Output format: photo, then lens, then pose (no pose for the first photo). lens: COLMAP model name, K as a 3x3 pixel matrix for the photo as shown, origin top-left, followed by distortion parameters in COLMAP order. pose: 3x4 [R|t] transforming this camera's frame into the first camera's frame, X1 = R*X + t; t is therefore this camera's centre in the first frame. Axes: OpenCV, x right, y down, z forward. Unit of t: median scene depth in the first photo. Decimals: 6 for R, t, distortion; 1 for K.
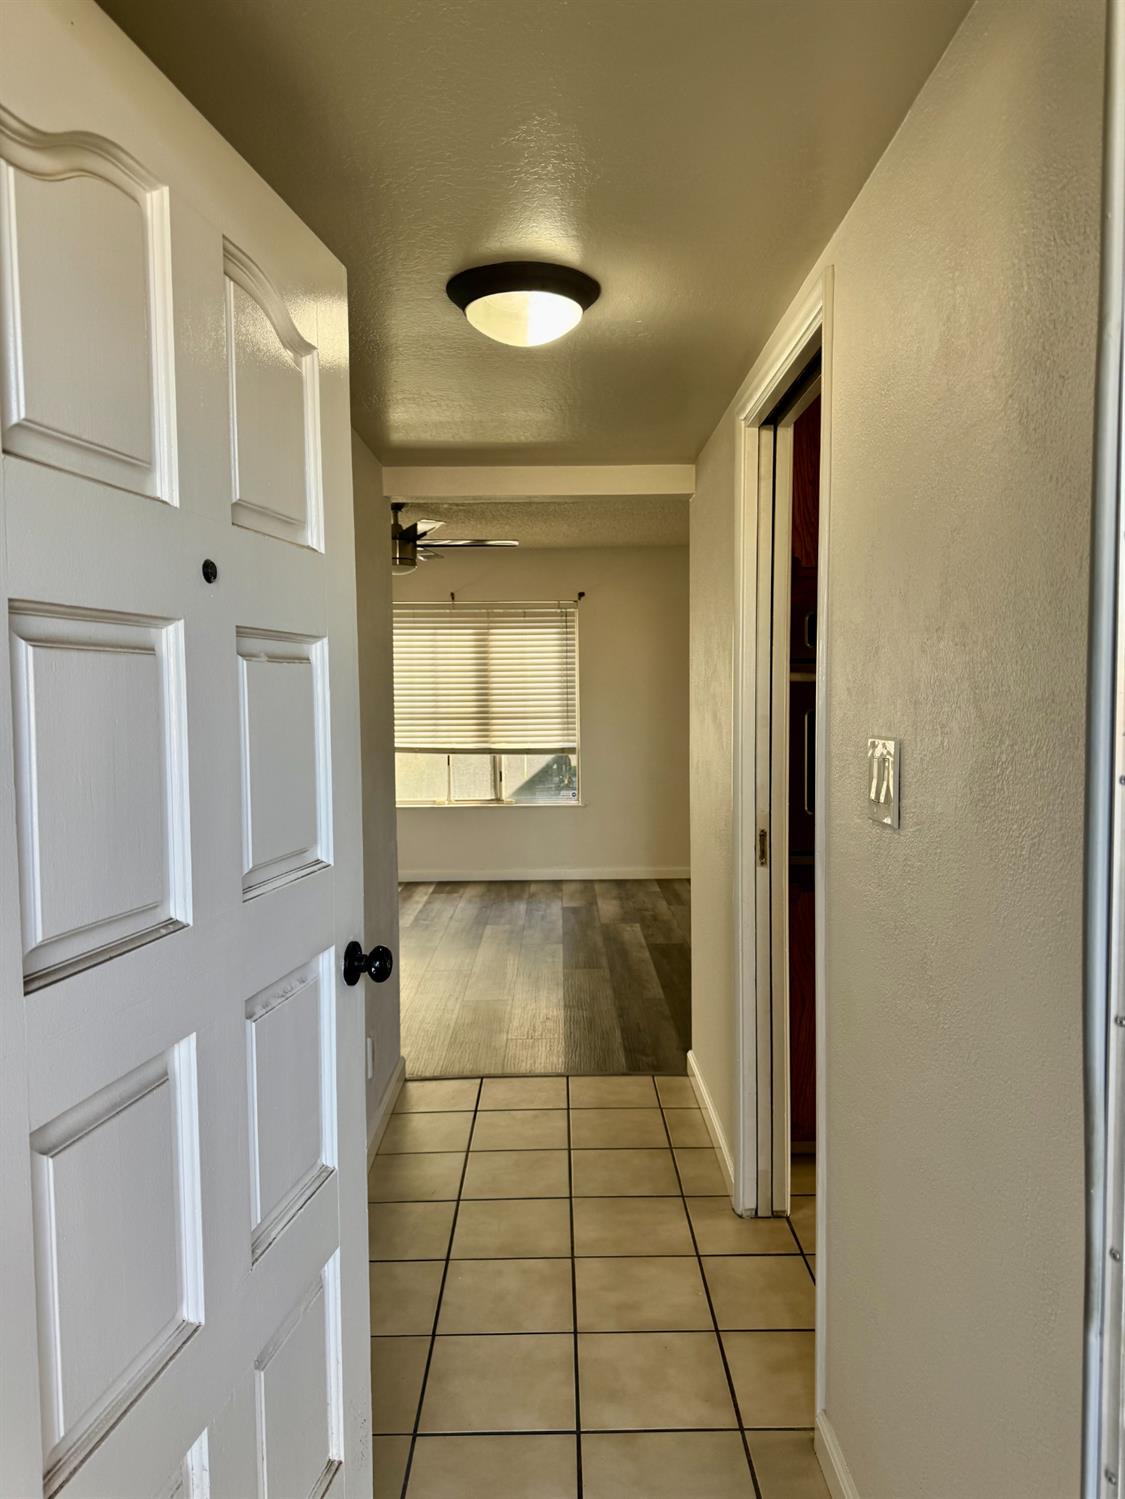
lens RADIAL K [[1071.4, 0, 564.2], [0, 1071.4, 750.0], [0, 0, 1]] dist [0.041927, -0.044567]
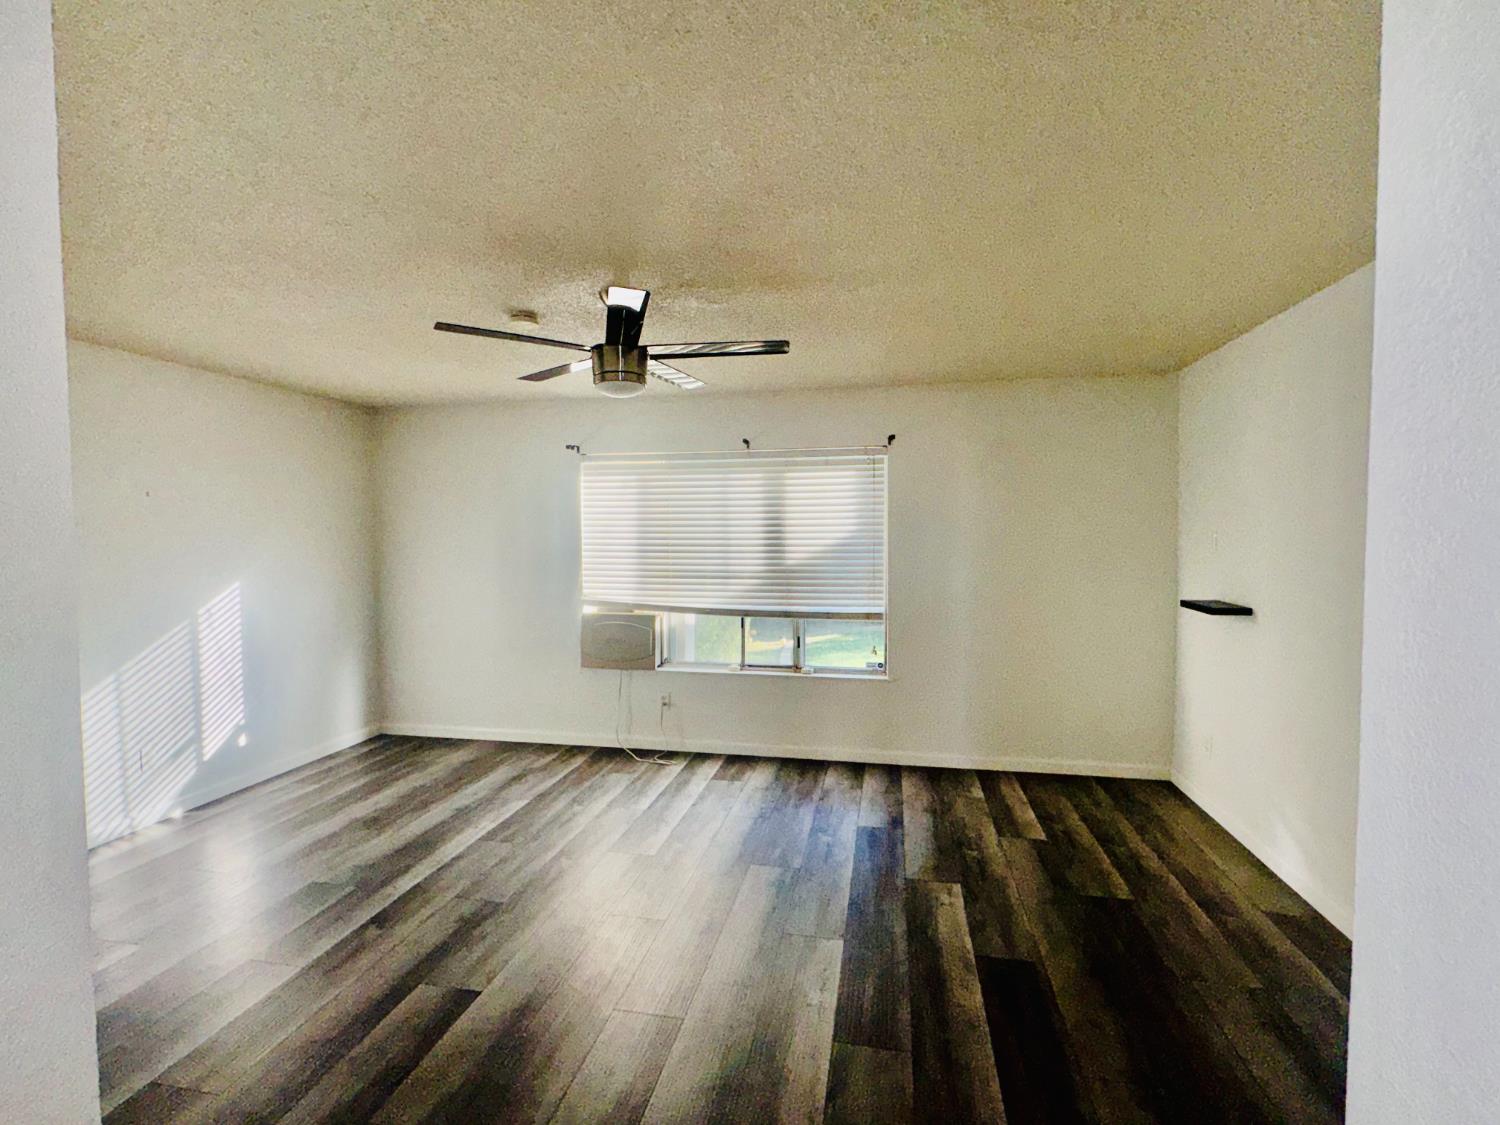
lens RADIAL K [[701.7, 0, 753.0], [0, 701.7, 564.1], [0, 0, 1]] dist [0.000827, -0.000049]
pose [[0.979939, 0.012144, -0.198928, 0.020677], [-0.014946, 0.999809, -0.012593, -0.033610], [0.198737, 0.015314, 0.979933, 0.420856]]
